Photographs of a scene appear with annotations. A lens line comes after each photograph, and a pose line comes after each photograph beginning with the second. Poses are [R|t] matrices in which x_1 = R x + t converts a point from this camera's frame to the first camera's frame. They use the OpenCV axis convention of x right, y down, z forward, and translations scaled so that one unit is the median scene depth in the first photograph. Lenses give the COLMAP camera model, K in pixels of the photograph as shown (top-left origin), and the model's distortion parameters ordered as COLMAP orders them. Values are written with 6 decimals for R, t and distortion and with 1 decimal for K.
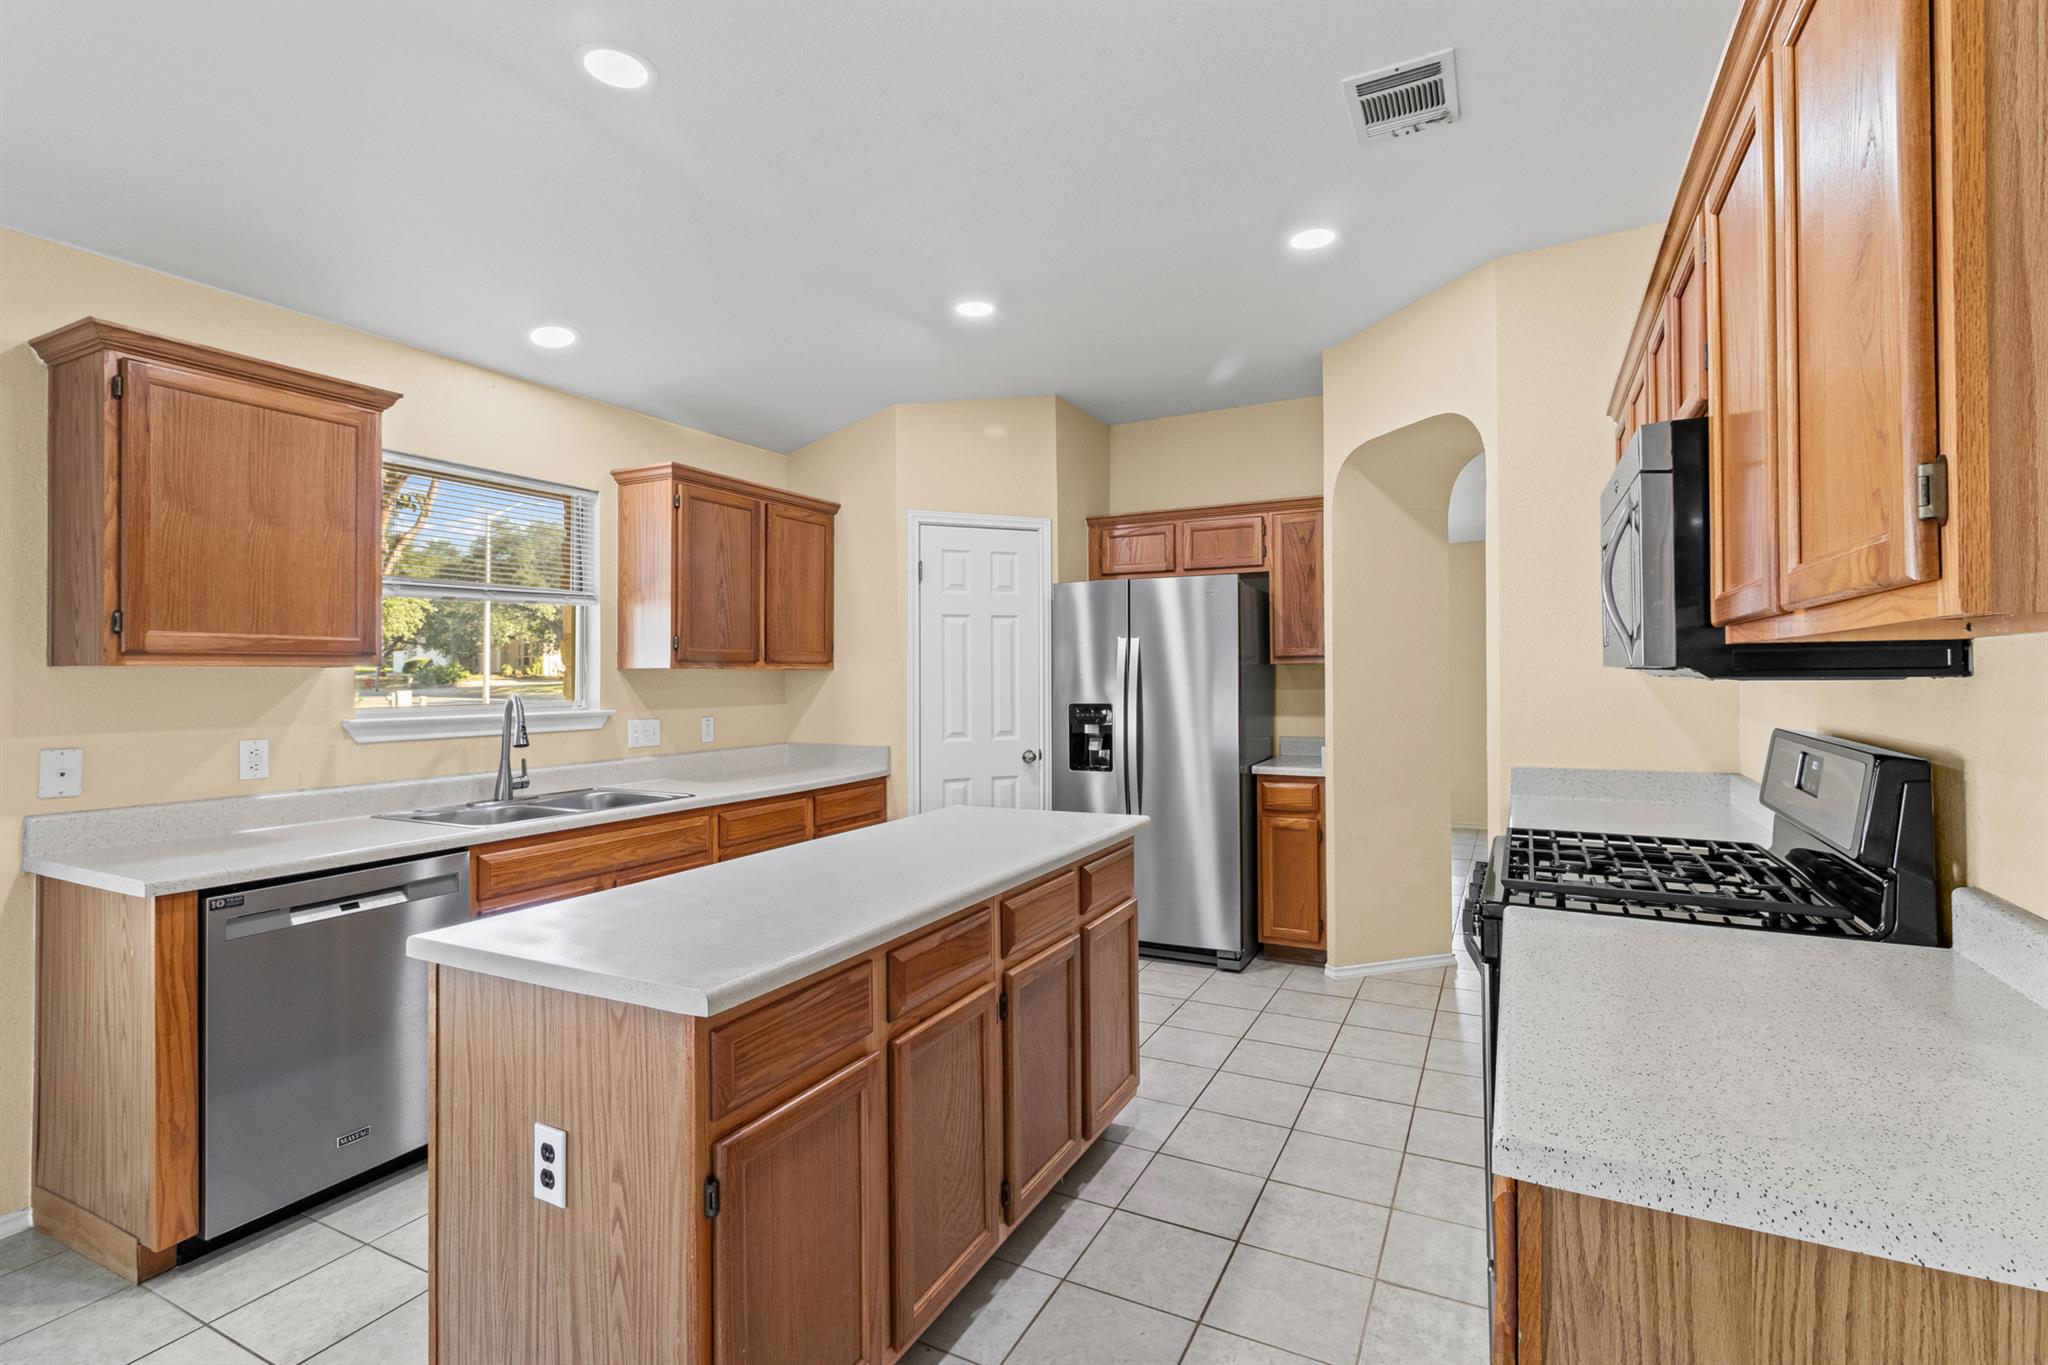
lens RADIAL K [[947.8, 0, 1023.8], [0, 947.8, 660.3], [0, 0, 1]] dist [-0.001392, 0.001599]
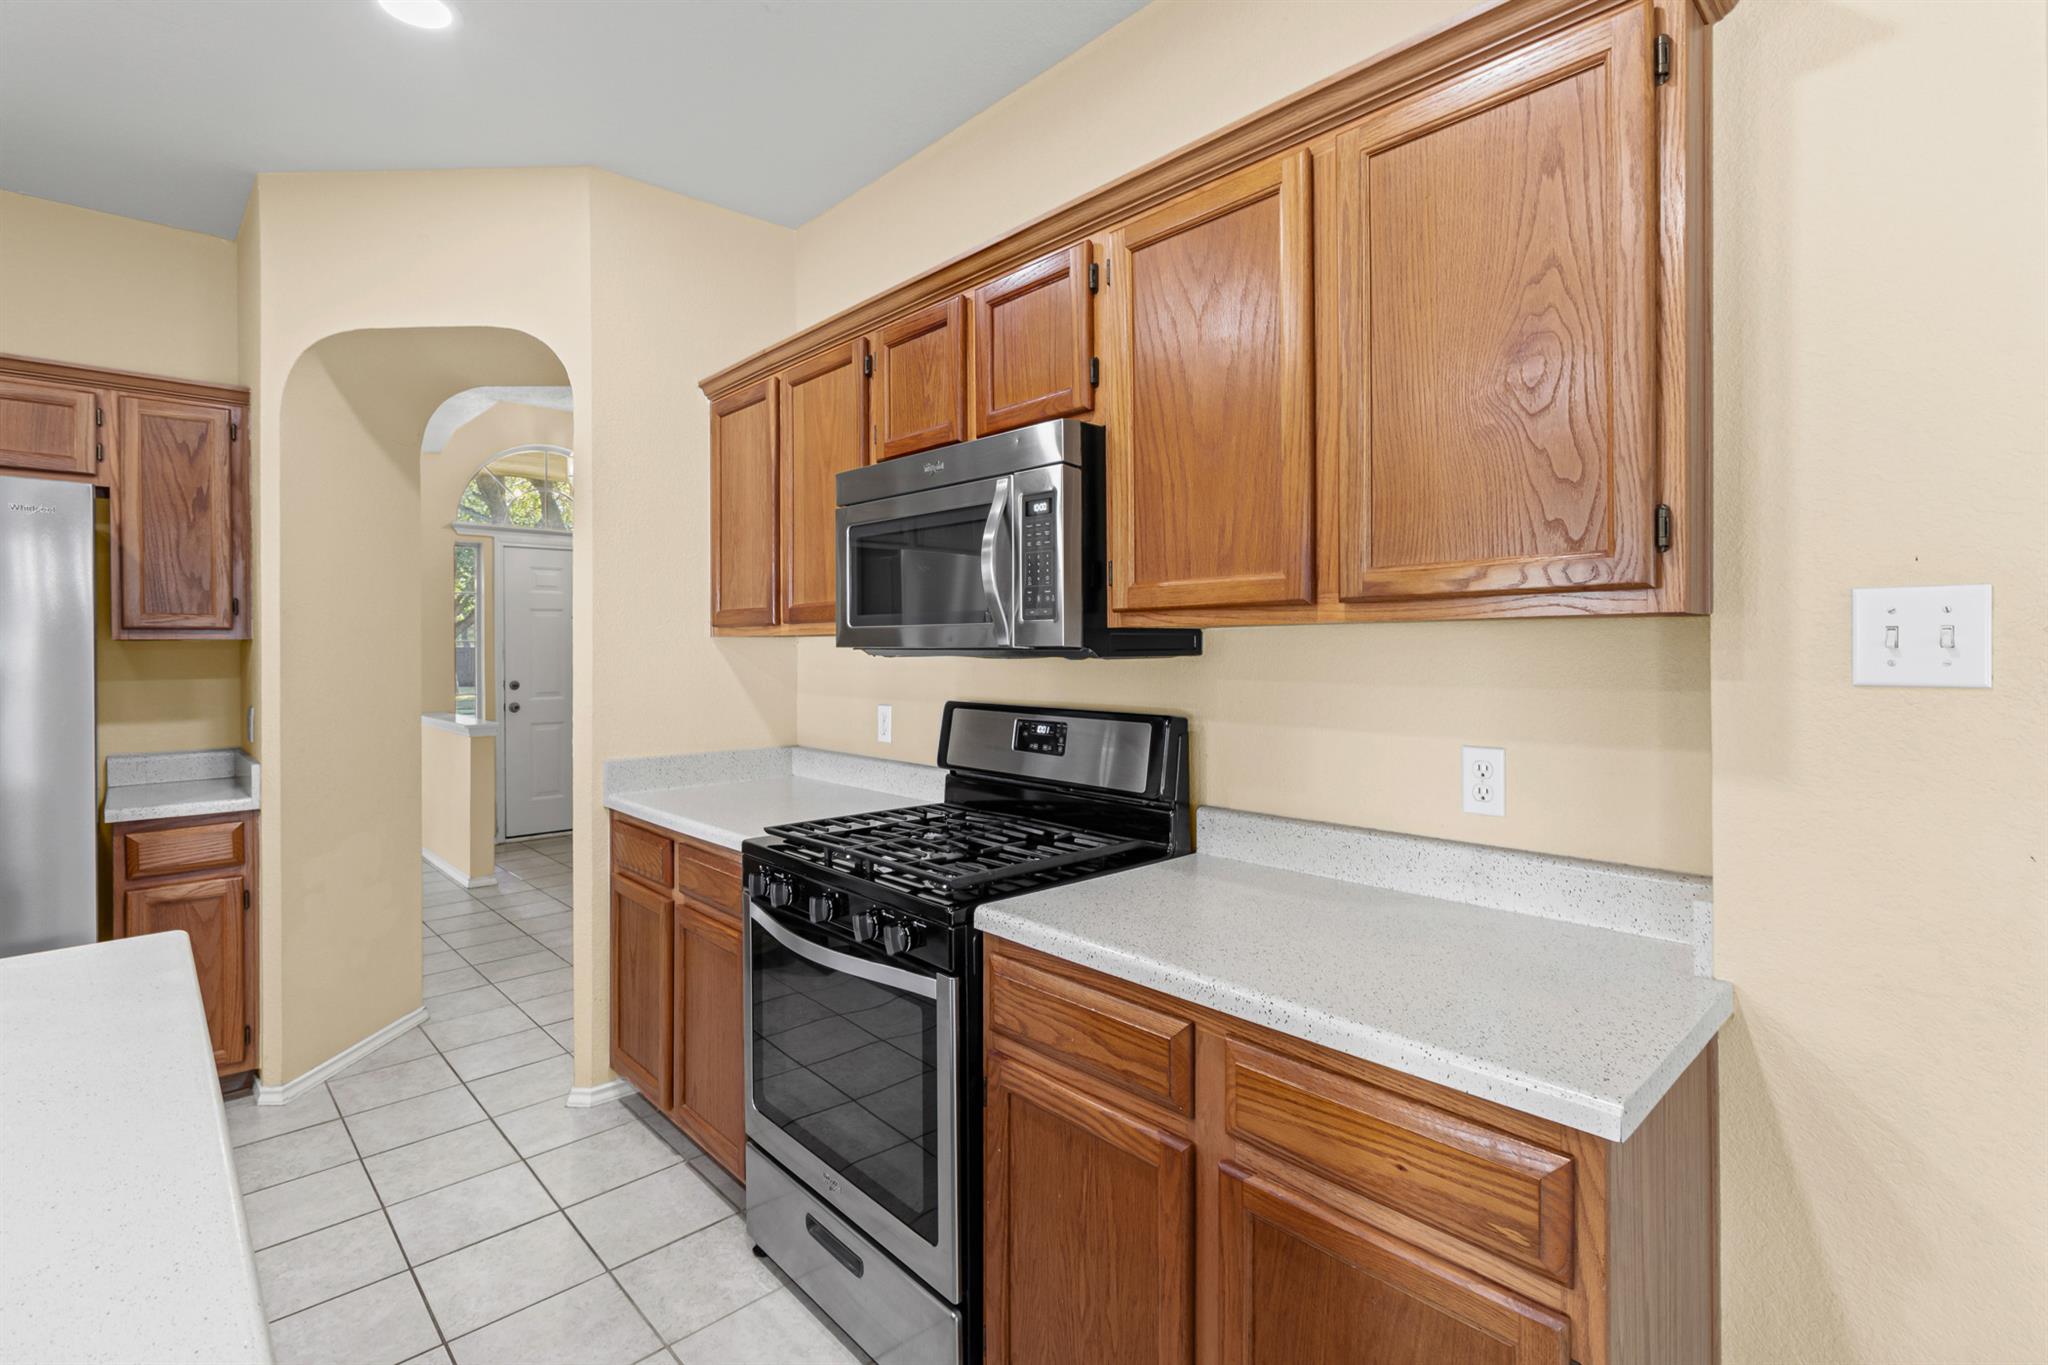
lens RADIAL K [[947.8, 0, 1041.9], [0, 947.8, 647.2], [0, 0, 1]] dist [-0.001392, 0.001599]
pose [[0.323993, 0.007257, 0.946032, -0.184894], [-0.012457, 0.999917, -0.003404, 0.005227], [-0.945977, -0.010682, 0.324056, 0.348495]]
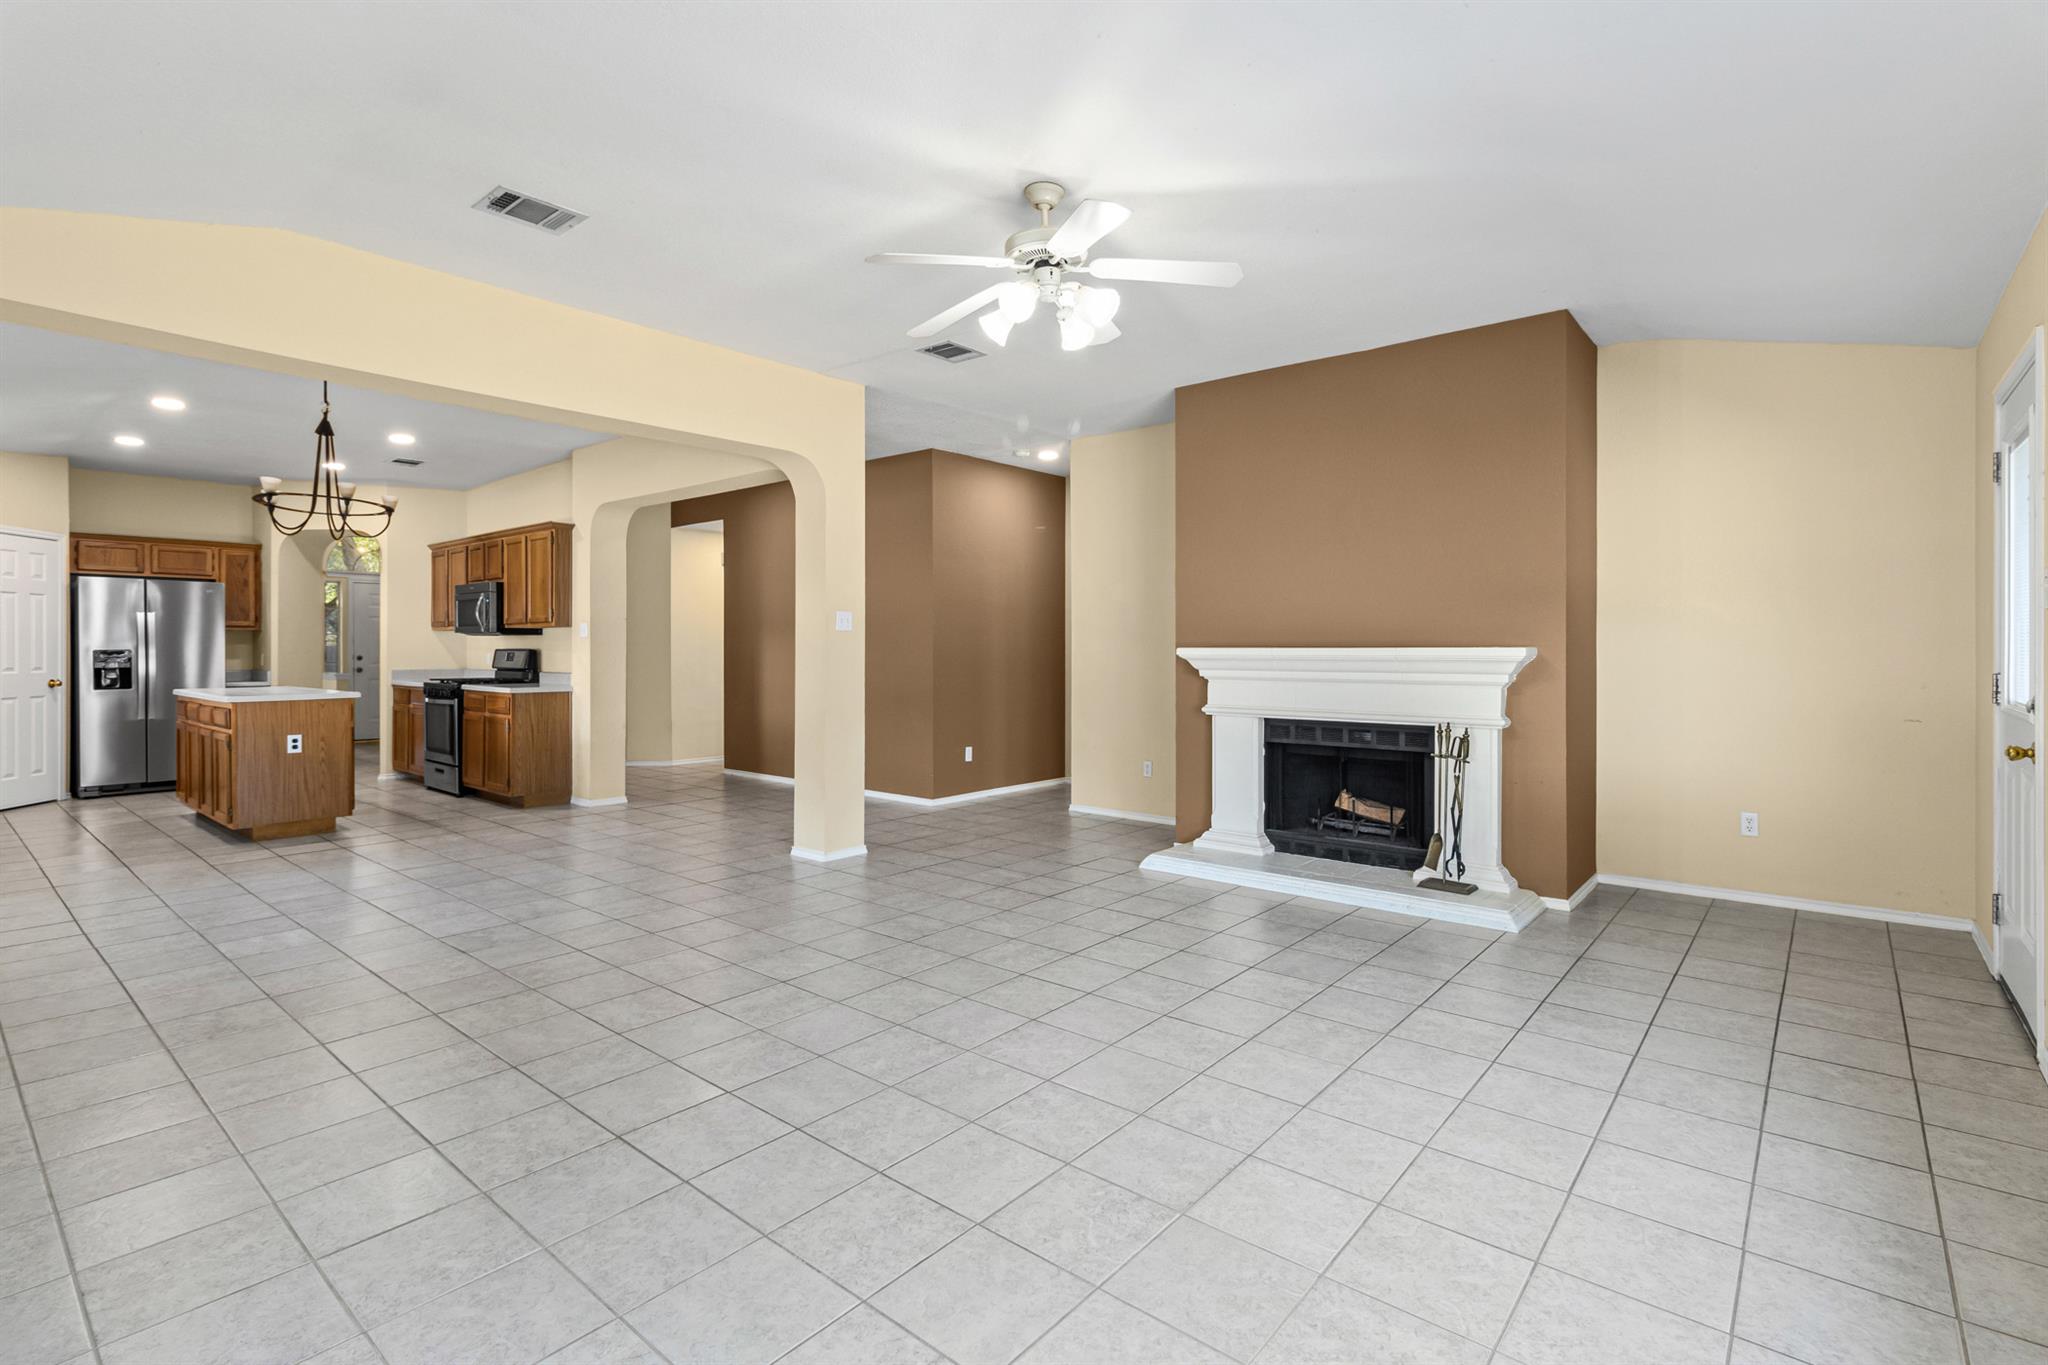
lens RADIAL K [[947.8, 0, 1034.6], [0, 947.8, 653.5], [0, 0, 1]] dist [-0.001392, 0.001599]
pose [[0.216539, 0.003494, 0.976268, -1.785426], [-0.017346, 0.999850, 0.000269, 0.033100], [-0.976120, -0.016992, 0.216567, -1.424956]]
